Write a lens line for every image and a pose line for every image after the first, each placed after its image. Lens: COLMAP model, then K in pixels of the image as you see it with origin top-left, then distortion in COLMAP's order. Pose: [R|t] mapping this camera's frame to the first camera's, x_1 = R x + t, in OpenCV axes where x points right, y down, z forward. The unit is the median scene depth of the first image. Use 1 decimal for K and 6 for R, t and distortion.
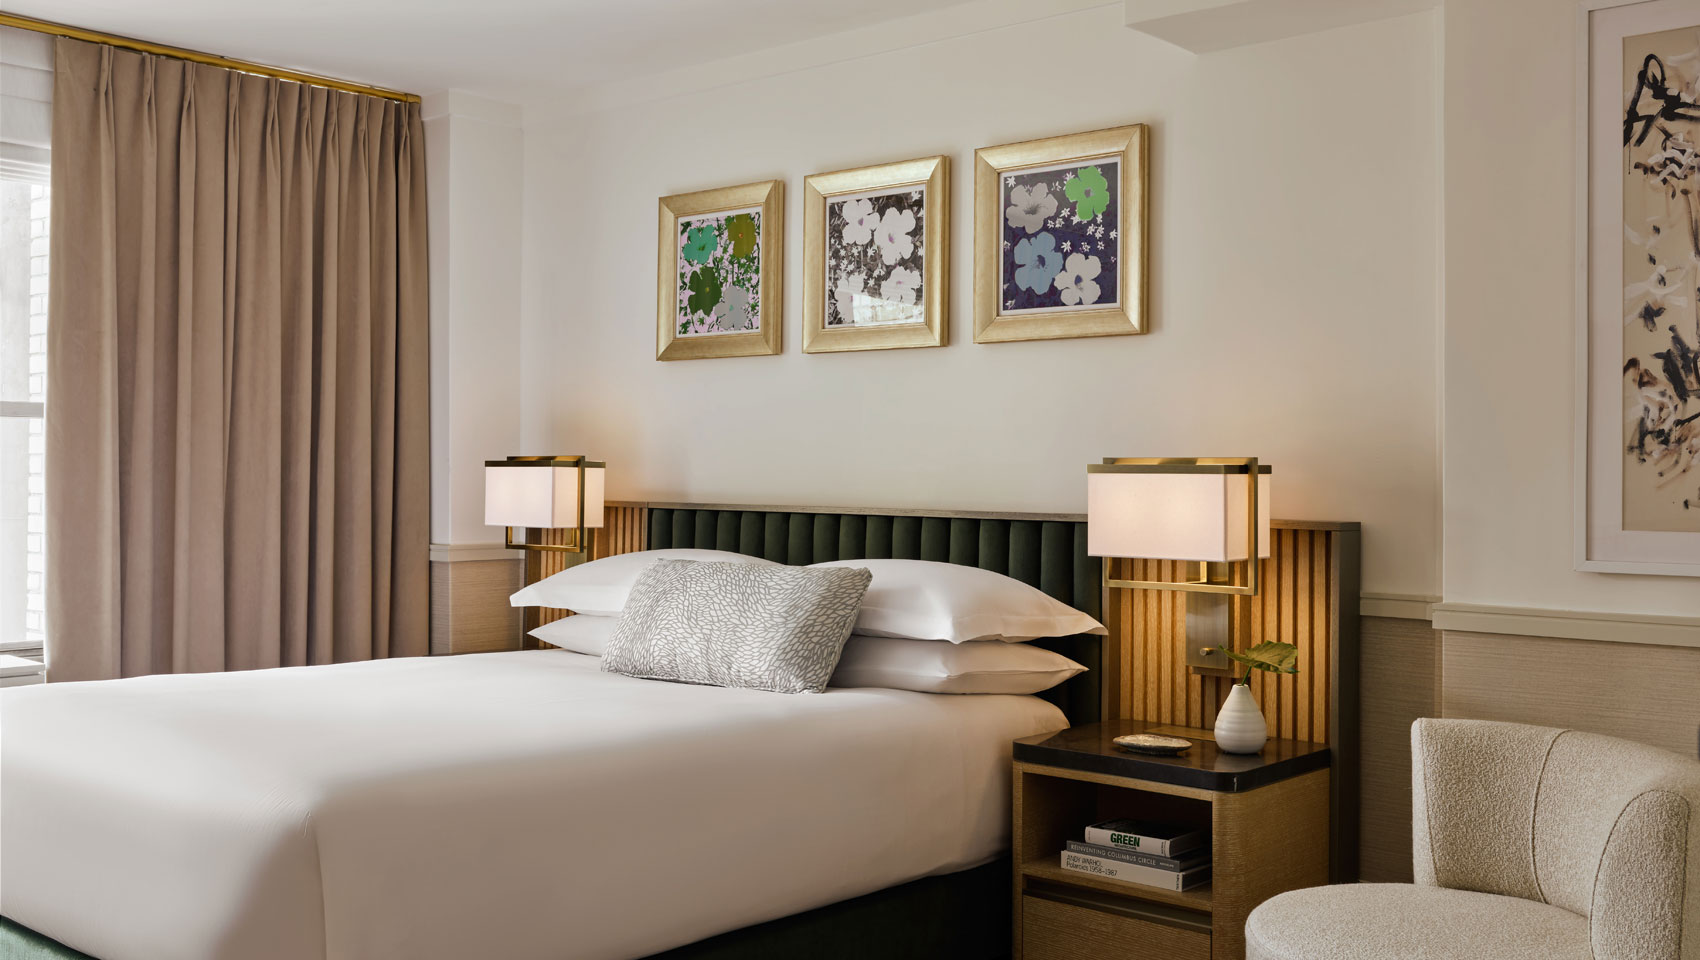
lens RADIAL K [[1688.0, 0, 849.3], [0, 1688.0, 483.1], [0, 0, 1]] dist [-0.005874, 0.000000]
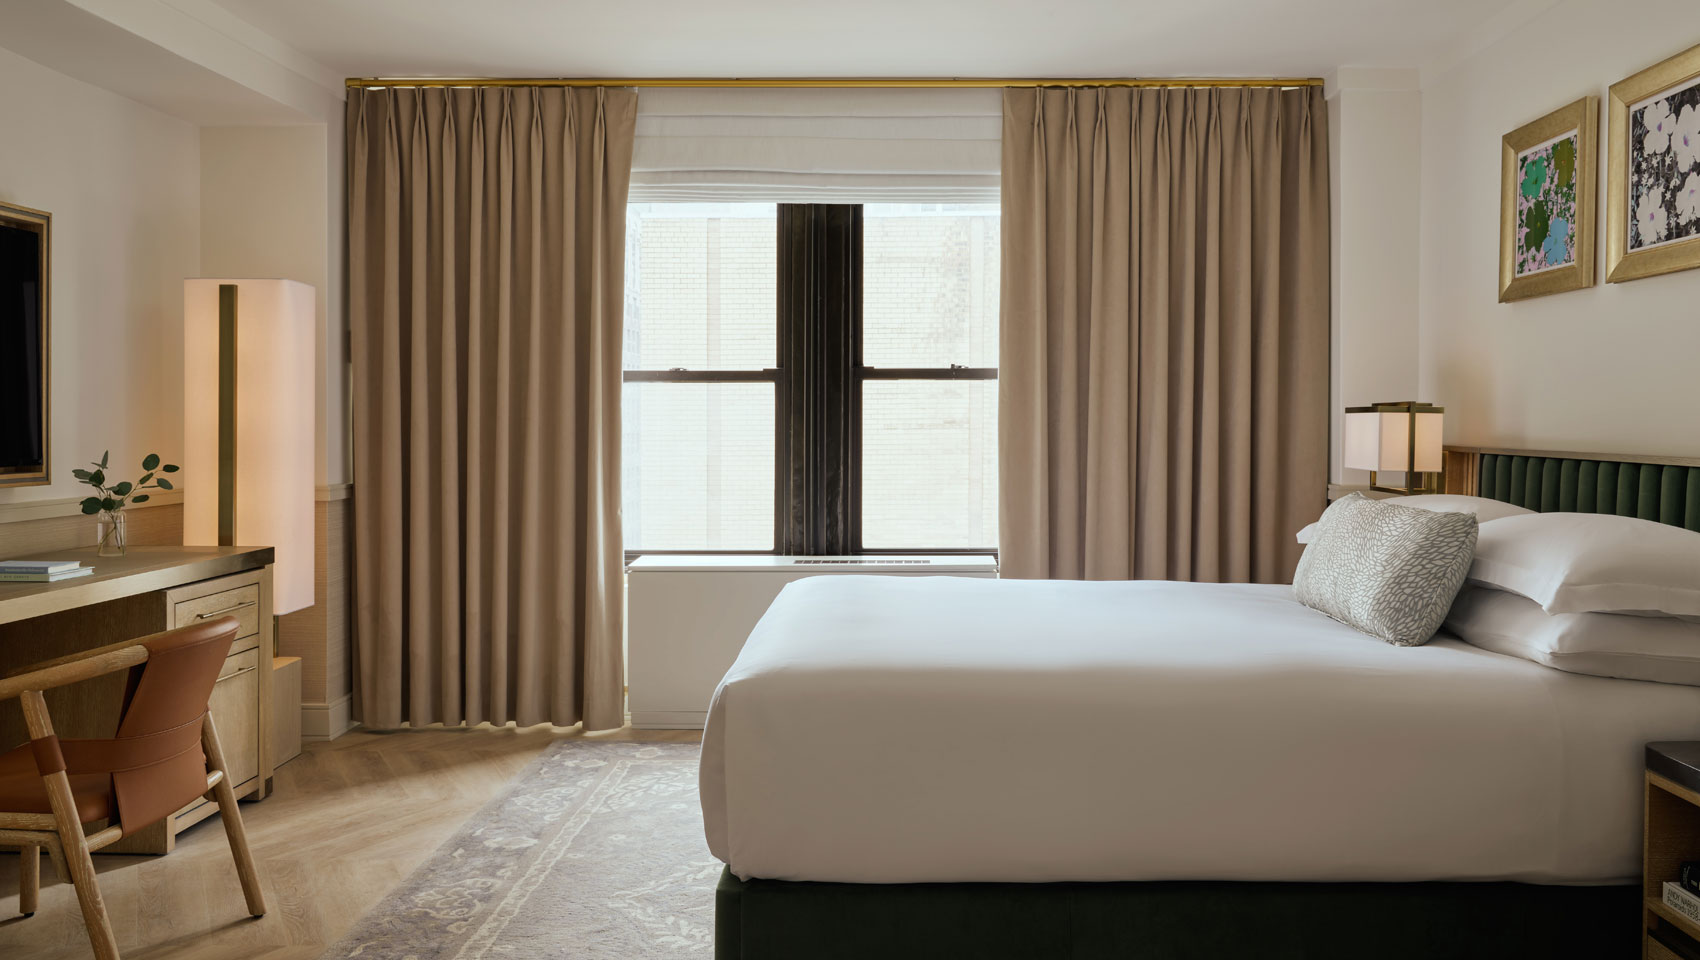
lens RADIAL K [[1368.2, 0, 852.0], [0, 1368.2, 462.6], [0, 0, 1]] dist [0.007351, -0.000972]
pose [[0.651013, 0.018213, -0.758848, 0.265071], [-0.004604, 0.999788, 0.020046, 0.006260], [0.759053, -0.009557, 0.650959, 0.209151]]
